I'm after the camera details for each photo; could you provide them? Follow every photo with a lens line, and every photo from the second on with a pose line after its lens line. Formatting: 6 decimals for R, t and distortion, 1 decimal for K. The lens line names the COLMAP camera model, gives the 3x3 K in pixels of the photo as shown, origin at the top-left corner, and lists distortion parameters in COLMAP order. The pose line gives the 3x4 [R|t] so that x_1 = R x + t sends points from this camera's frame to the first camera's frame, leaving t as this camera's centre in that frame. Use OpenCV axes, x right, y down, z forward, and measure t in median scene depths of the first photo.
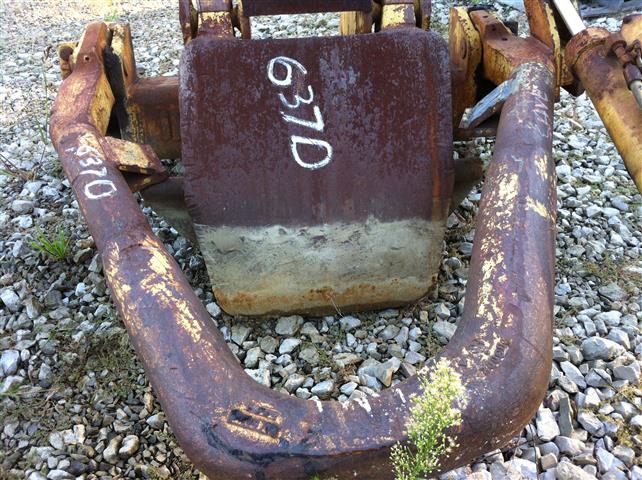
lens RADIAL K [[573.8, 0, 321.0], [0, 573.8, 240.0], [0, 0, 1]] dist [0.002183, -0.001481]
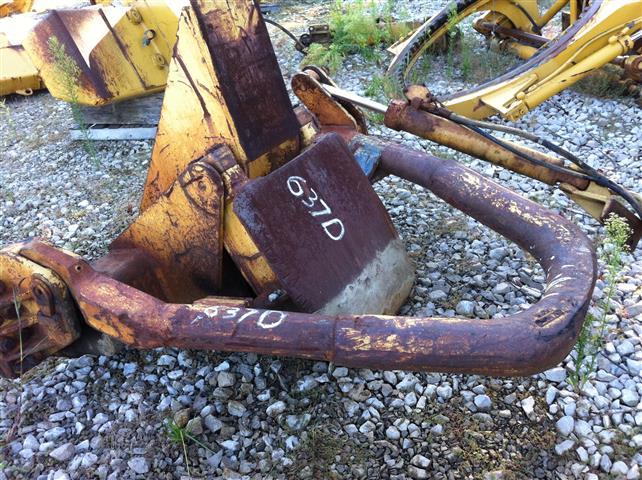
lens RADIAL K [[552.9, 0, 321.0], [0, 552.9, 240.0], [0, 0, 1]] dist [0.030711, 0.000316]
pose [[0.622138, -0.427125, 0.656132, -0.947838], [0.549838, 0.834976, 0.022197, -0.181977], [-0.557335, 0.346957, 0.754320, 0.015433]]
